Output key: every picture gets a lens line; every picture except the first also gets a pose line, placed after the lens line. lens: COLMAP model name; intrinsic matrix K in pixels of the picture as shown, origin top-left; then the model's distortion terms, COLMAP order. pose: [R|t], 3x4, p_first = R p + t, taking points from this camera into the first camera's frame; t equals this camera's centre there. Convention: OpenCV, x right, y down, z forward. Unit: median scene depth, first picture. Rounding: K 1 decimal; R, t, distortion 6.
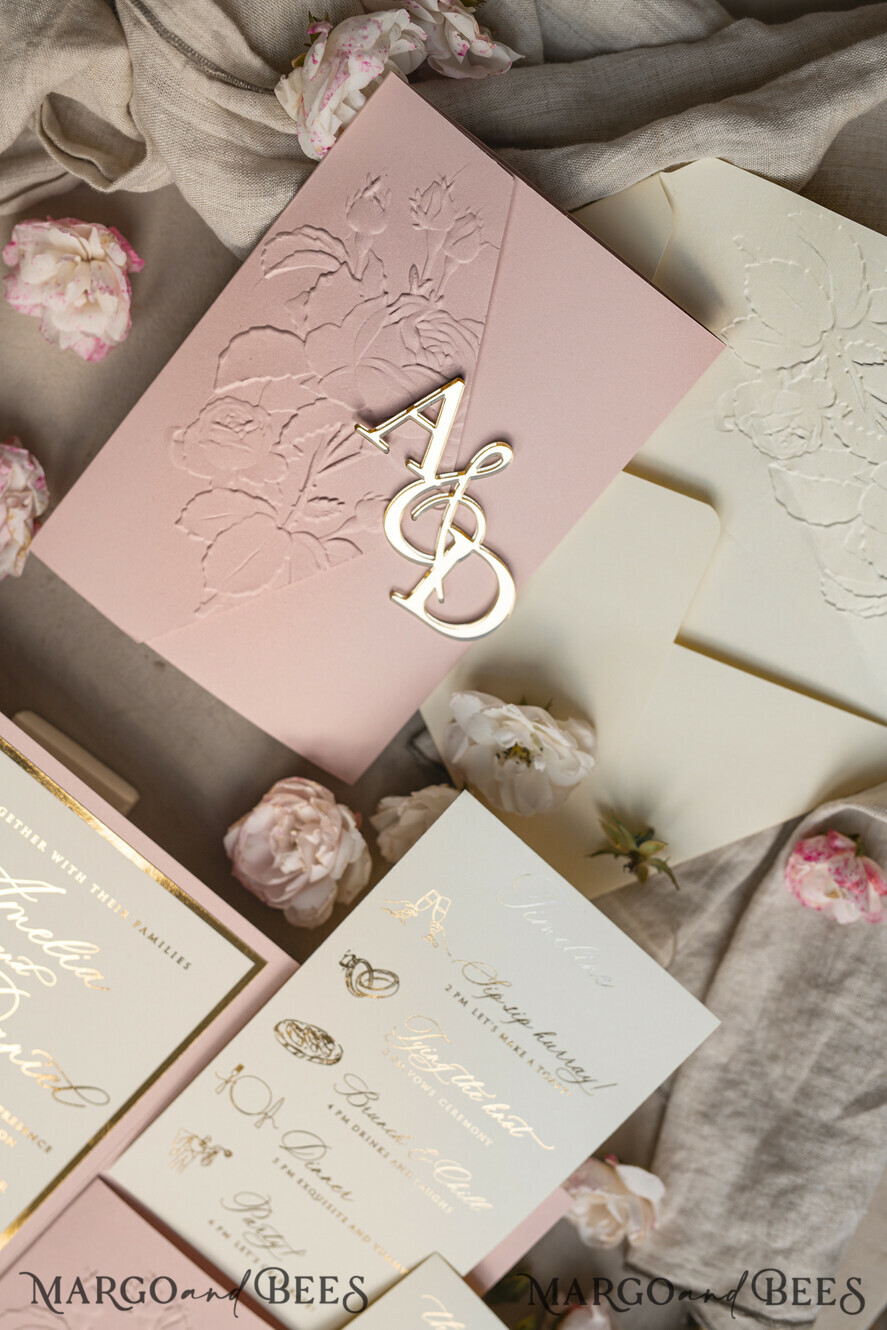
lens RADIAL K [[1998.1, 0, 419.7], [0, 1998.1, 666.4], [0, 0, 1]] dist [-0.036449, 0.056865]
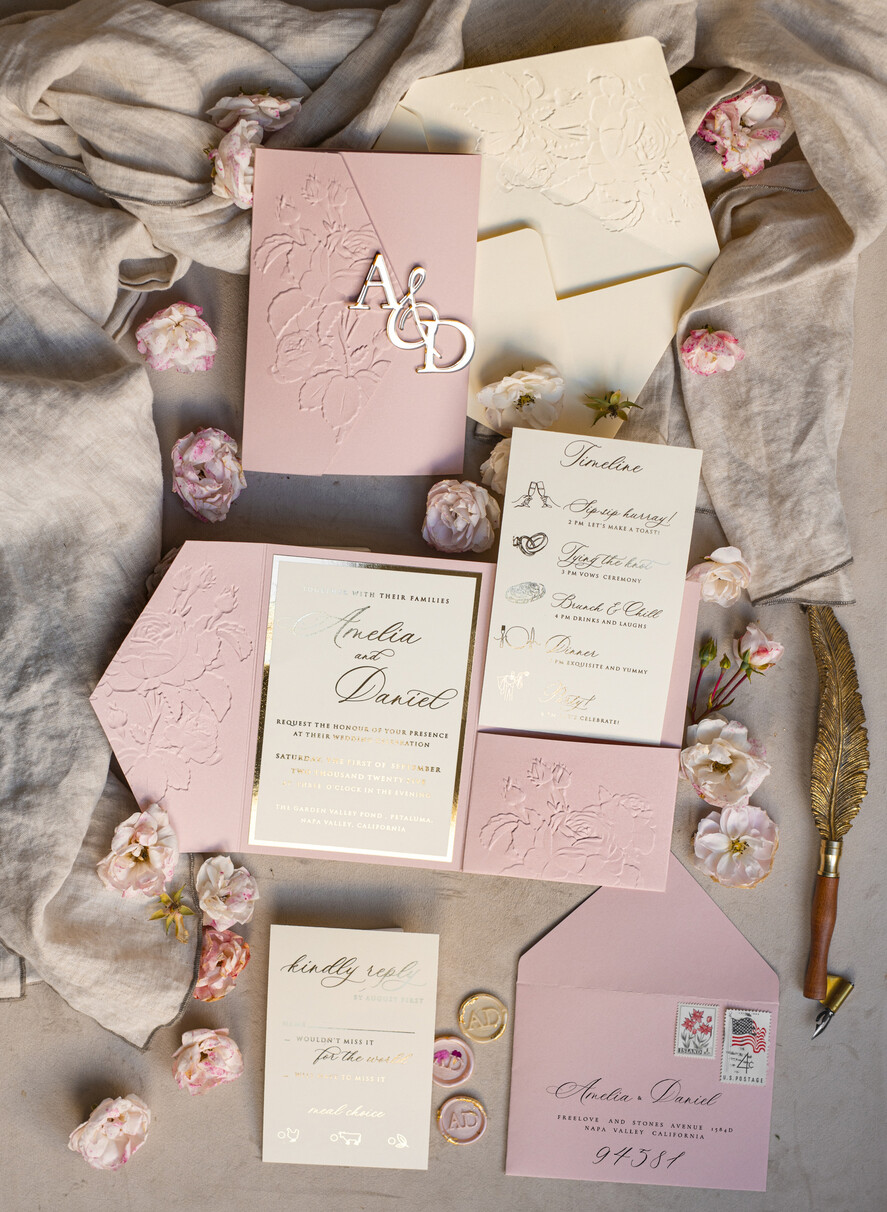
lens RADIAL K [[2514.6, 0, 274.9], [0, 2514.6, 605.9], [0, 0, 1]] dist [-0.035182, 0.037653]
pose [[0.802381, -0.592408, -0.072378, -0.080023], [0.589093, 0.805599, -0.063084, 0.208669], [0.095679, 0.007980, 0.995380, -1.322419]]
